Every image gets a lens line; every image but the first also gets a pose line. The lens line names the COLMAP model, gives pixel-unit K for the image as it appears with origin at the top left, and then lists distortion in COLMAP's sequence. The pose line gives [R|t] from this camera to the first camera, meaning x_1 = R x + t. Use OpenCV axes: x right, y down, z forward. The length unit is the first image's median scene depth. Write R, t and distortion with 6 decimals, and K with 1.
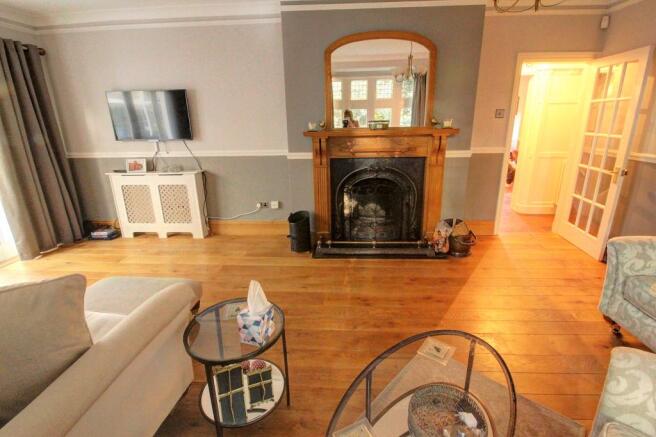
lens RADIAL K [[301.8, 0, 325.9], [0, 301.8, 213.3], [0, 0, 1]] dist [-0.016546, -0.002589]
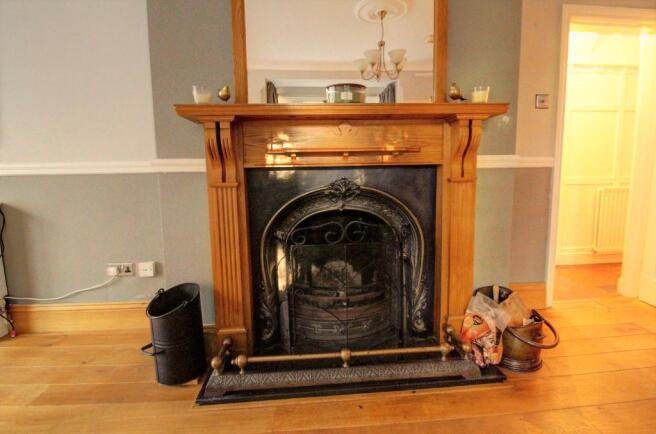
lens RADIAL K [[307.9, 0, 326.6], [0, 307.9, 206.7], [0, 0, 1]] dist [-0.012307, -0.000930]
pose [[0.991895, -0.012329, 0.126464, 0.077282], [0.034859, 0.983497, -0.177532, -0.034008], [-0.122188, 0.180502, 0.975956, 0.515853]]
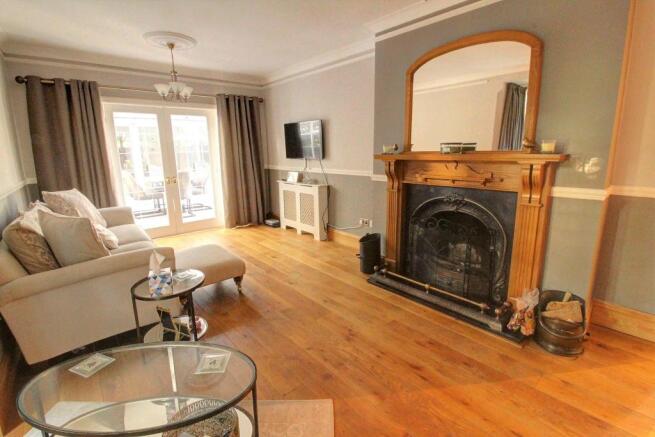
lens RADIAL K [[301.4, 0, 326.9], [0, 301.4, 212.1], [0, 0, 1]] dist [-0.016546, -0.002589]
pose [[0.701303, 0.151561, -0.696566, 0.498027], [-0.201573, 0.979421, 0.010161, -0.055091], [0.683771, 0.133282, 0.717421, 0.178335]]
